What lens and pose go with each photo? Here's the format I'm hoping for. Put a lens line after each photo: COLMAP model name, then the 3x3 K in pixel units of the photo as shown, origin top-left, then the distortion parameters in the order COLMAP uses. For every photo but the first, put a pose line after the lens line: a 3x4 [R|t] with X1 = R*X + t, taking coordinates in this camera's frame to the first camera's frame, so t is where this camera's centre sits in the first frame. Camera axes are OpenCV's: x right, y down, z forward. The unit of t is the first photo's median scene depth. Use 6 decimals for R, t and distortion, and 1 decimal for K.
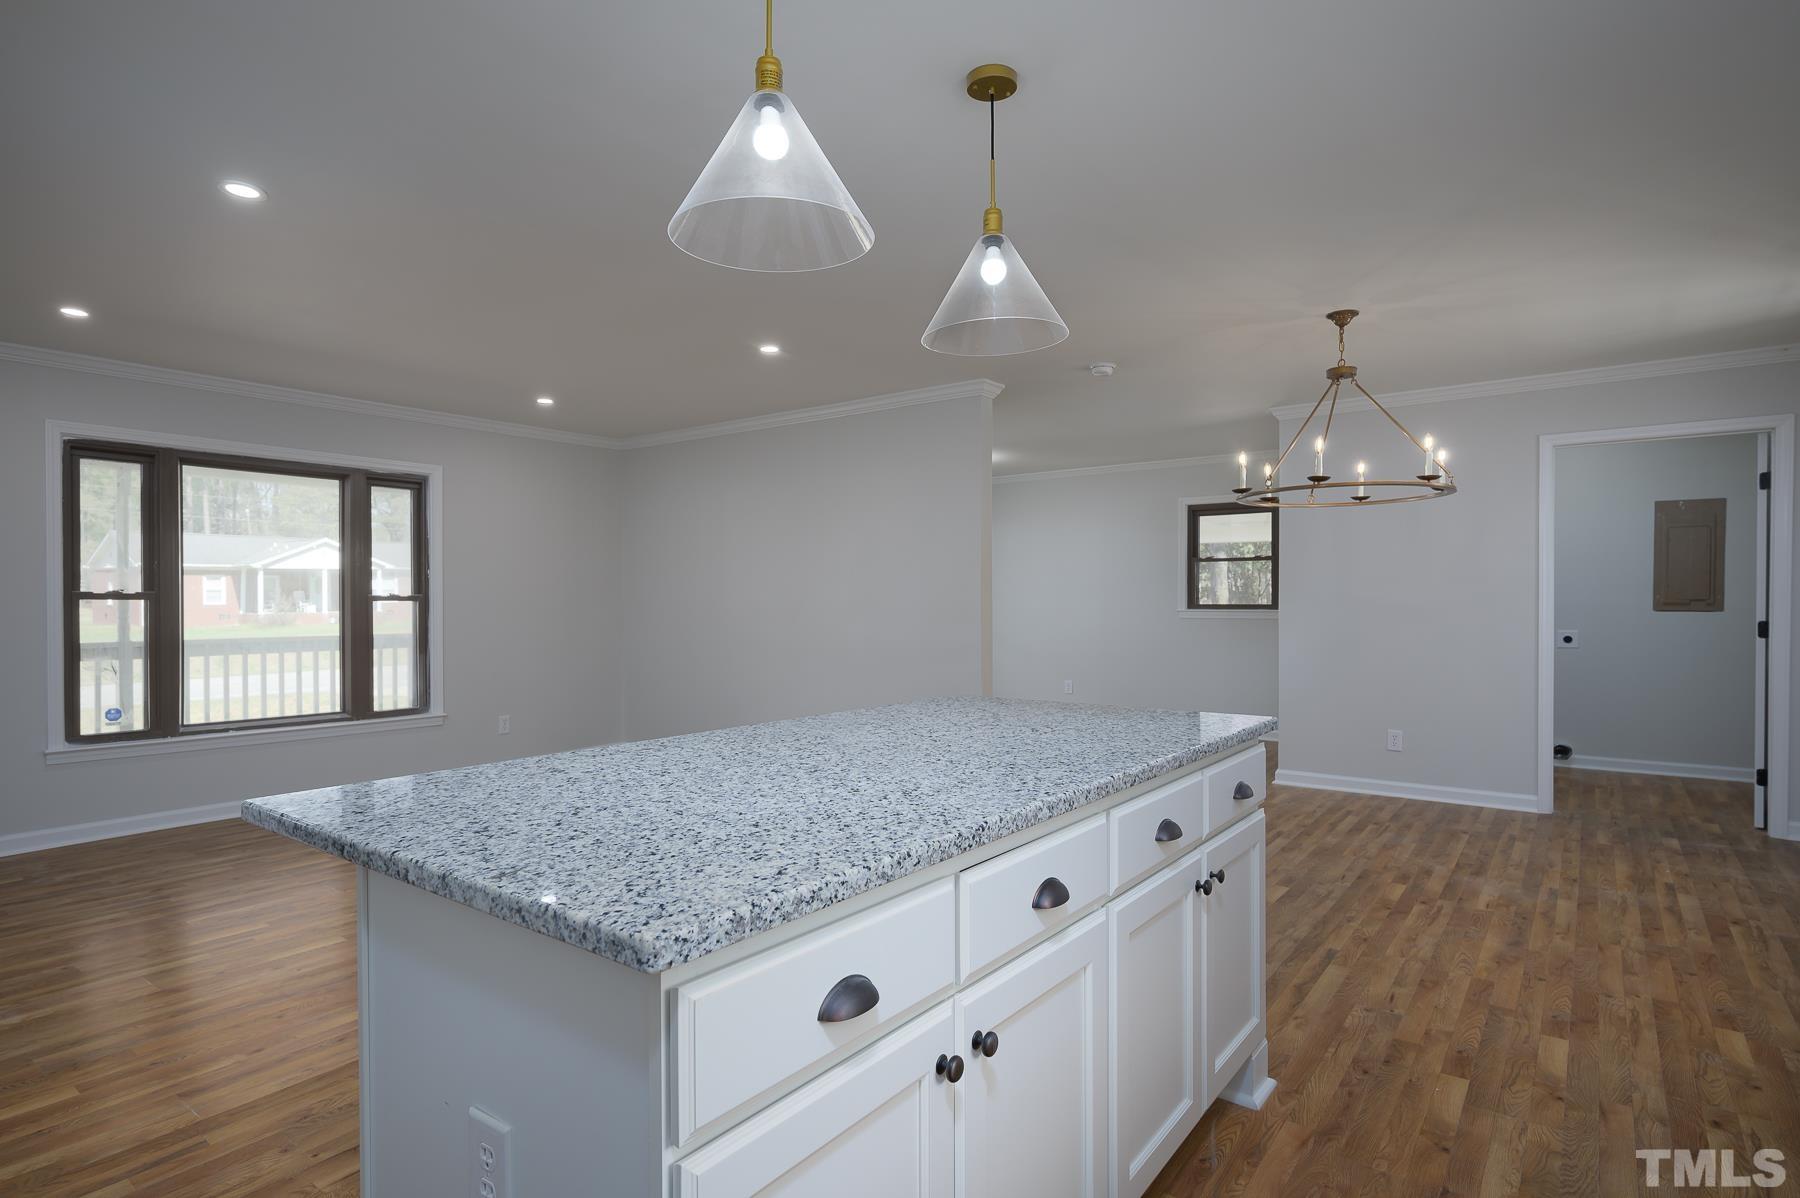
lens RADIAL K [[931.9, 0, 900.0], [0, 931.9, 599.0], [0, 0, 1]] dist [-0.000513, -0.000096]
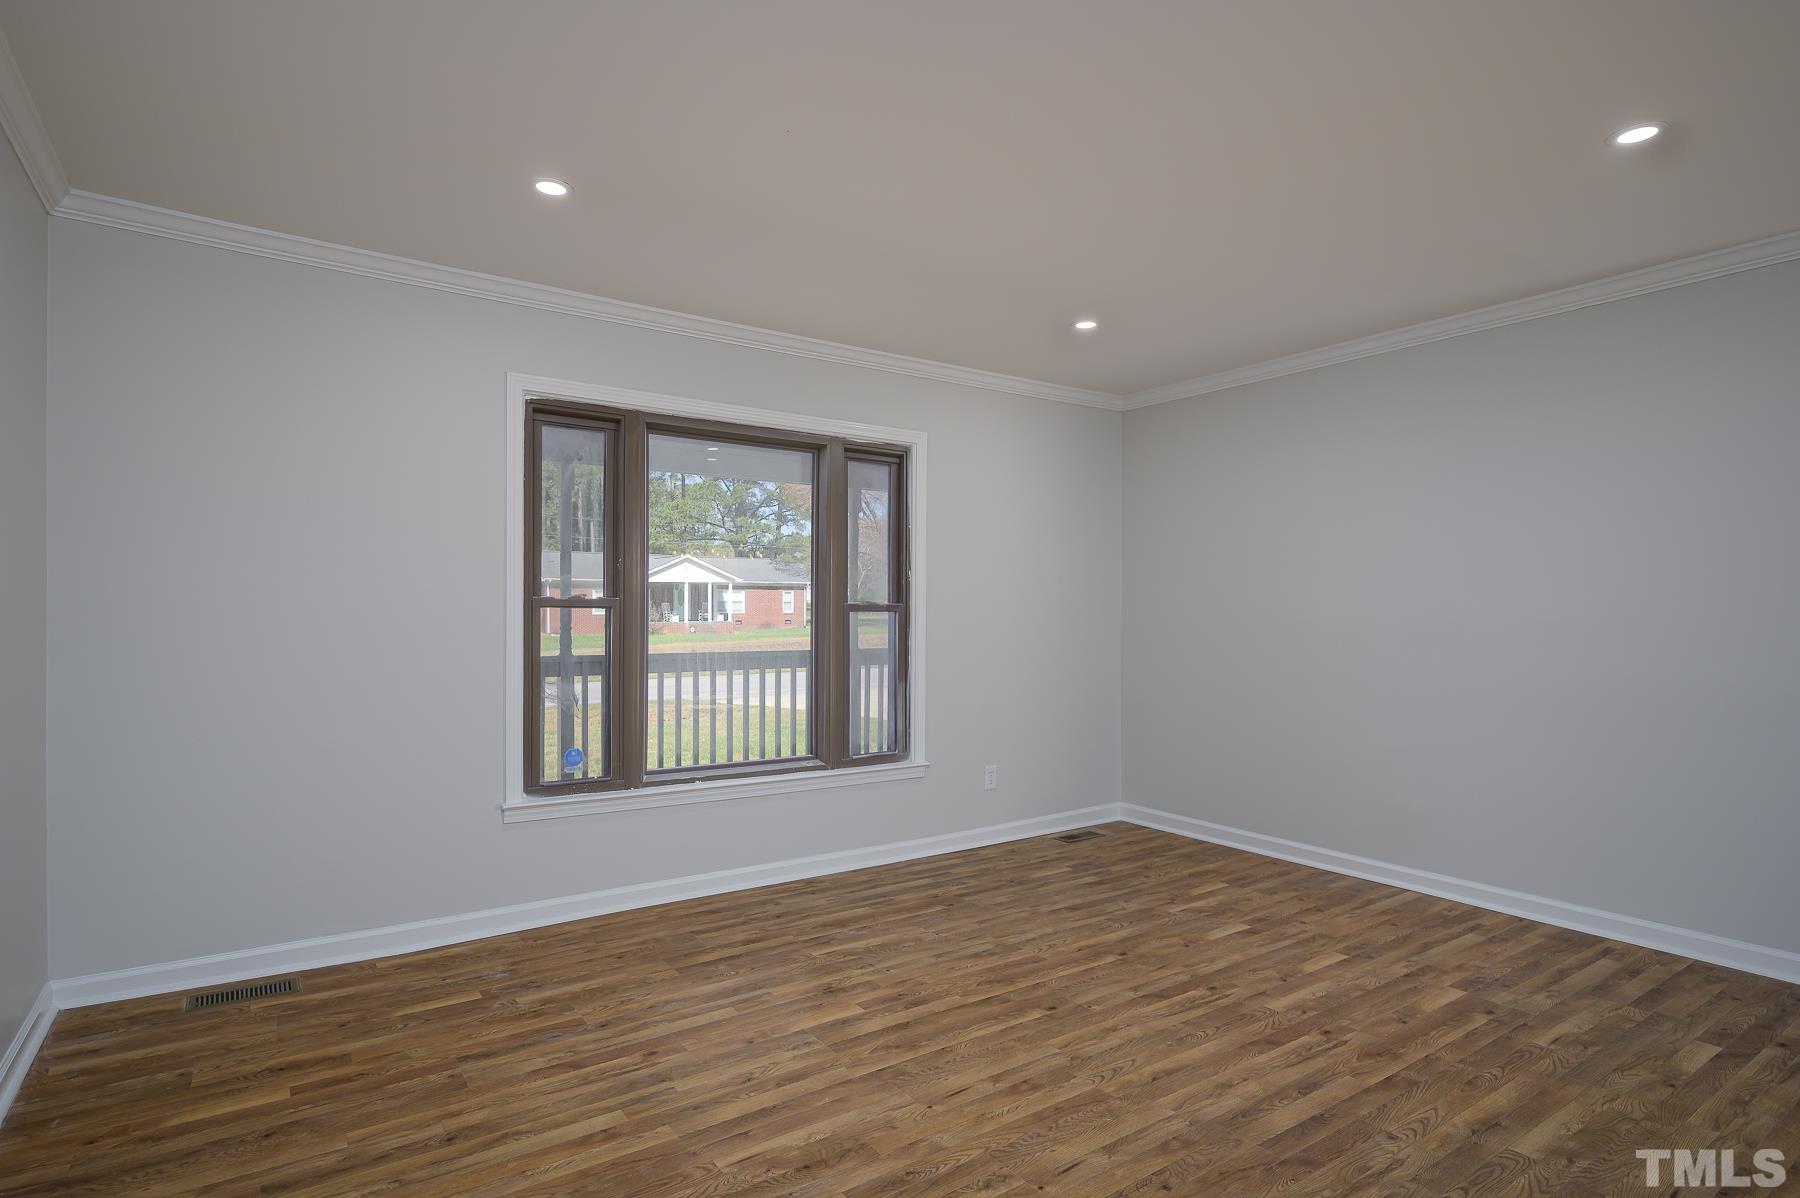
lens RADIAL K [[931.9, 0, 900.0], [0, 931.9, 599.0], [0, 0, 1]] dist [-0.000513, -0.000096]
pose [[0.950679, 0.001148, -0.310175, -0.291782], [-0.005589, 0.999894, -0.013431, 0.001779], [0.310127, 0.014502, 0.950585, 0.292618]]
